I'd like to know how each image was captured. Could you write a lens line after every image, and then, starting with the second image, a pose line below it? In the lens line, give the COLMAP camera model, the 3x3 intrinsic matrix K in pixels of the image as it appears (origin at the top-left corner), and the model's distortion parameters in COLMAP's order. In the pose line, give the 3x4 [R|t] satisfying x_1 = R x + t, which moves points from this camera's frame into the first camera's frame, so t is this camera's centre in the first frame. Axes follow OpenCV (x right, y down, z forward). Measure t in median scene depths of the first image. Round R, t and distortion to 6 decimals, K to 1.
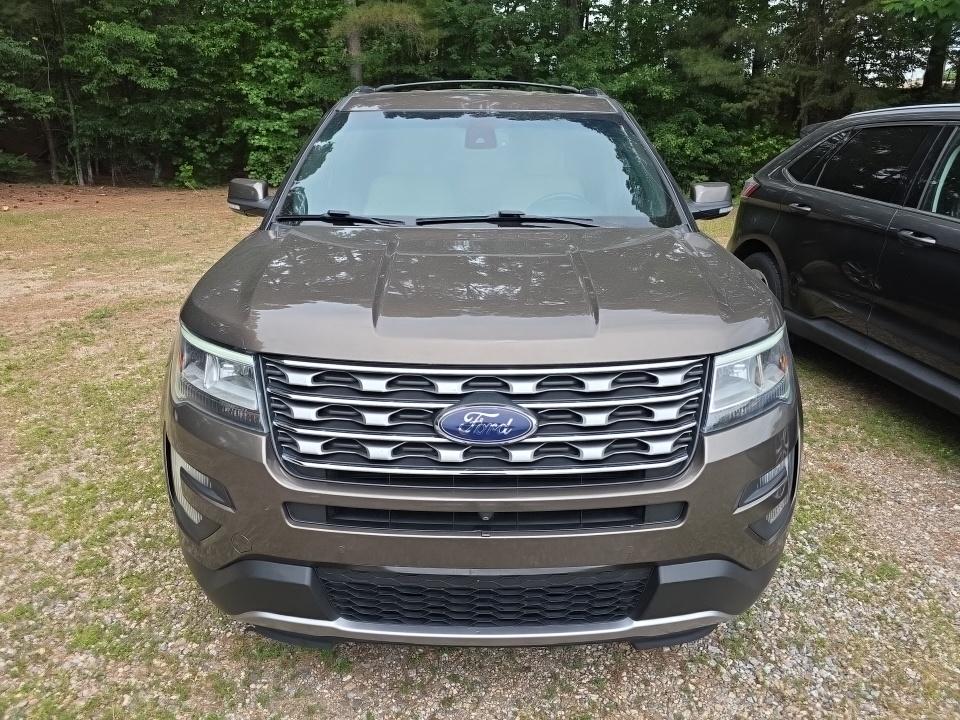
lens RADIAL K [[700.0, 0, 480.0], [0, 700.0, 360.0], [0, 0, 1]] dist [0.030987, -0.001132]
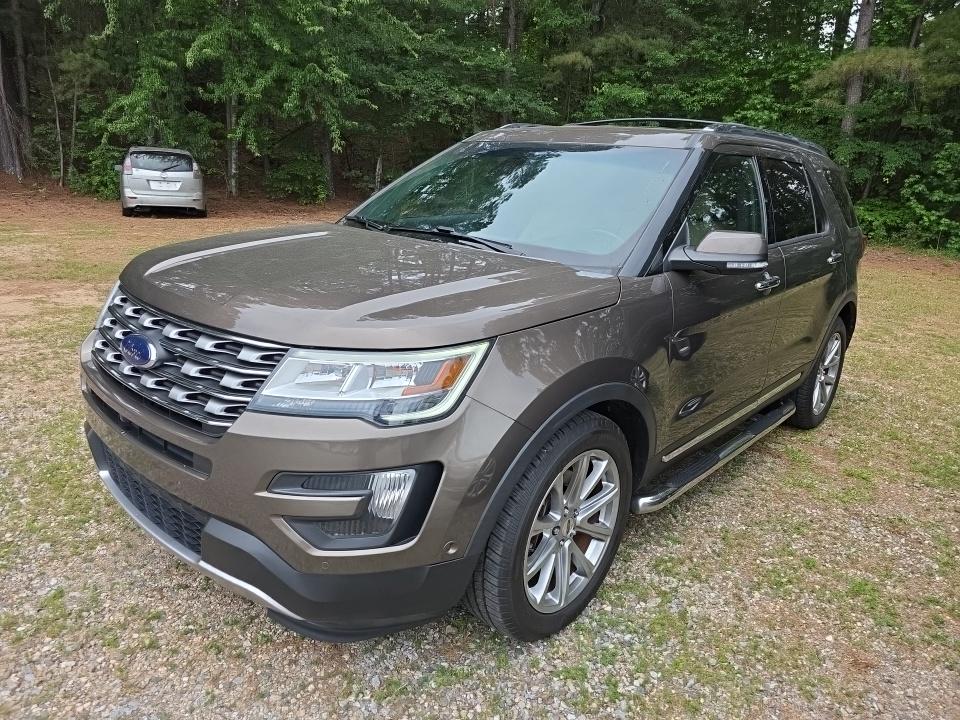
lens RADIAL K [[700.0, 0, 480.0], [0, 700.0, 360.0], [0, 0, 1]] dist [0.030987, -0.001132]
pose [[0.709384, 0.229051, -0.666566, 0.207009], [-0.277321, 0.960147, 0.034799, -0.017240], [0.647972, 0.160166, 0.744633, 0.067261]]
